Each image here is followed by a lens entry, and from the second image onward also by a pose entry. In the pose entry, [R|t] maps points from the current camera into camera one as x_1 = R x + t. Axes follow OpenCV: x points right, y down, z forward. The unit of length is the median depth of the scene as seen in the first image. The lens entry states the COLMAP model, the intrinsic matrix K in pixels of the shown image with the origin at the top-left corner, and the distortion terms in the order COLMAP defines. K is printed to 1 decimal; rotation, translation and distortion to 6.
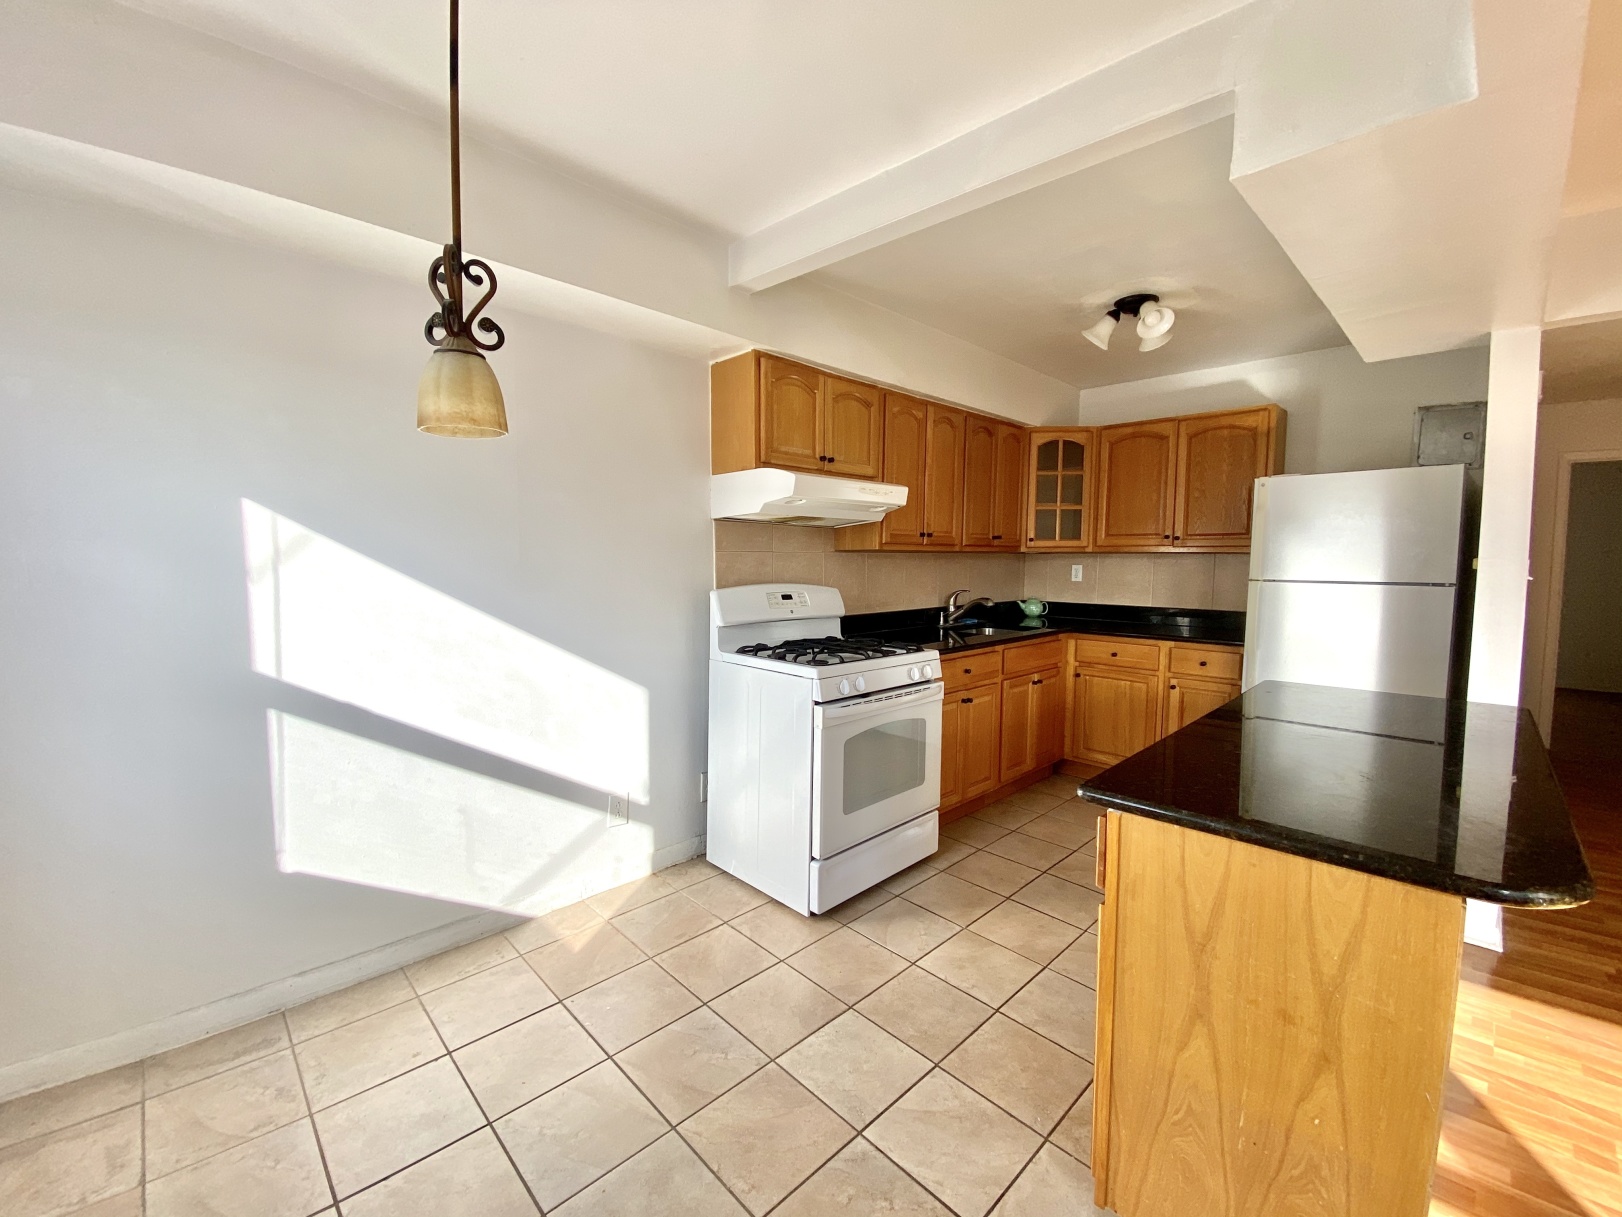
lens RADIAL K [[671.9, 0, 807.6], [0, 671.9, 601.0], [0, 0, 1]] dist [-0.014044, -0.004237]
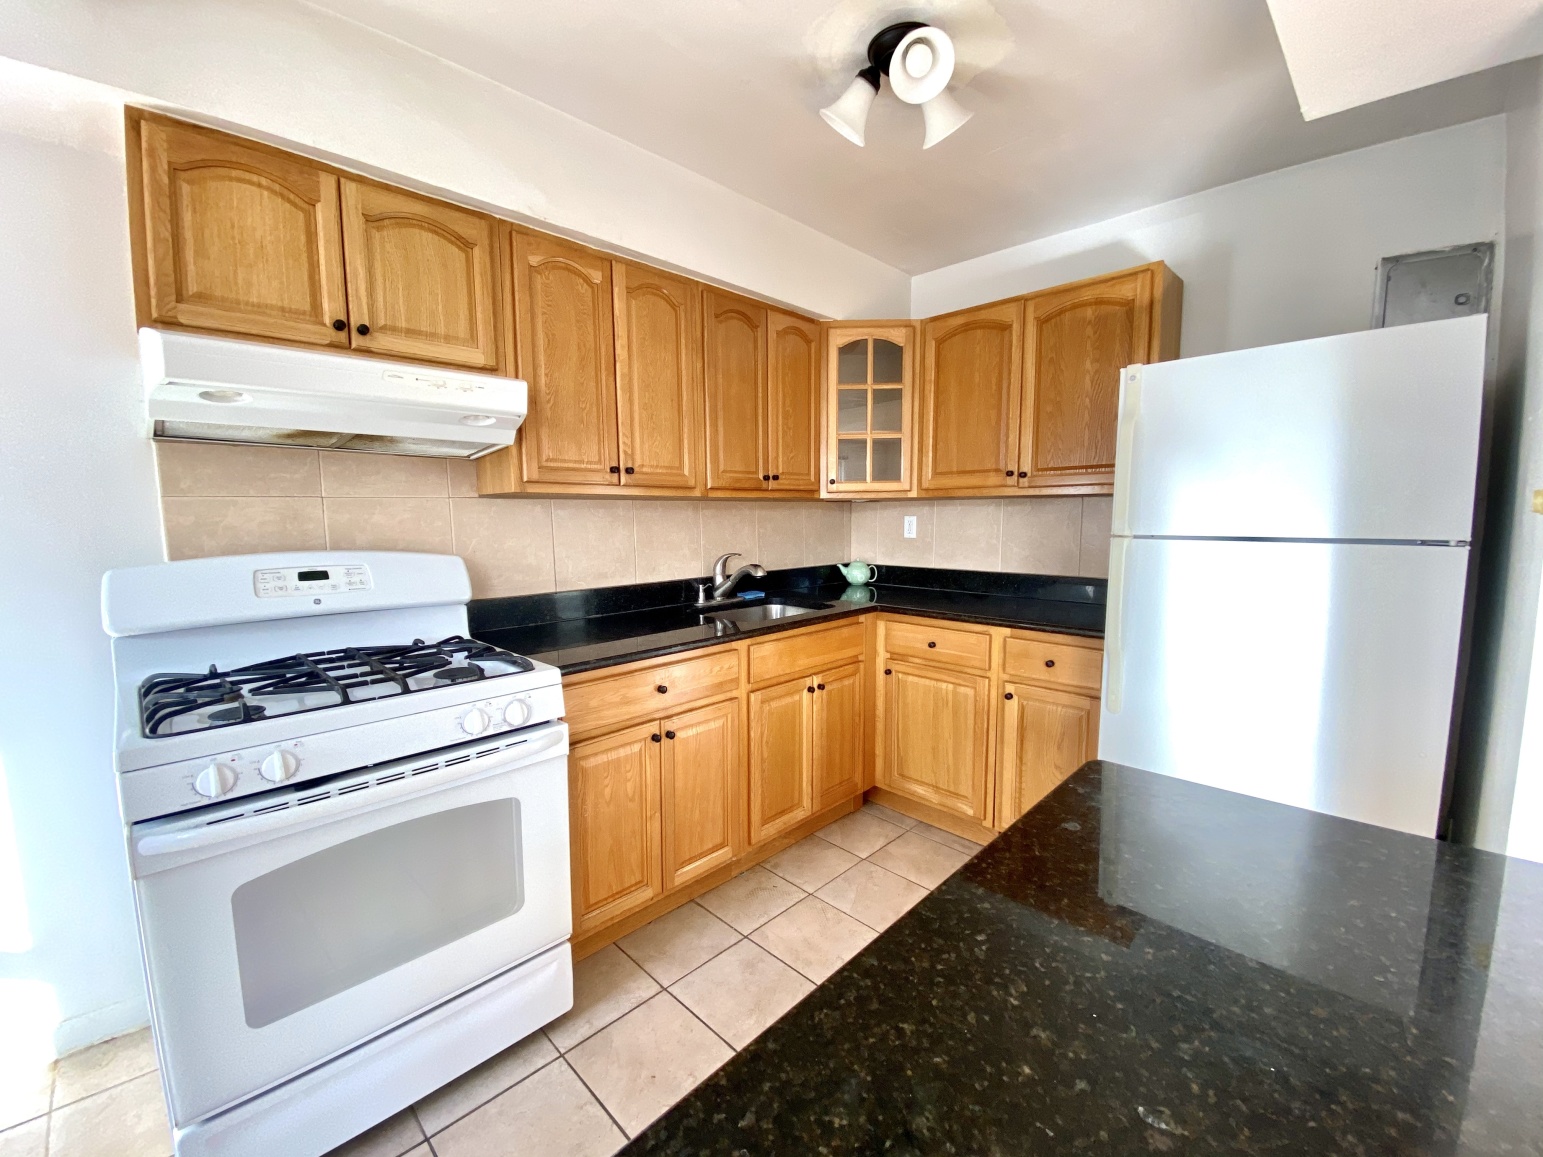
lens RADIAL K [[639.2, 0, 773.8], [0, 639.2, 578.7], [0, 0, 1]] dist [-0.014044, -0.004237]
pose [[0.999402, -0.013938, 0.031634, 0.301222], [0.012767, 0.999237, 0.036912, -0.016181], [-0.032124, -0.036486, 0.998818, 0.385654]]
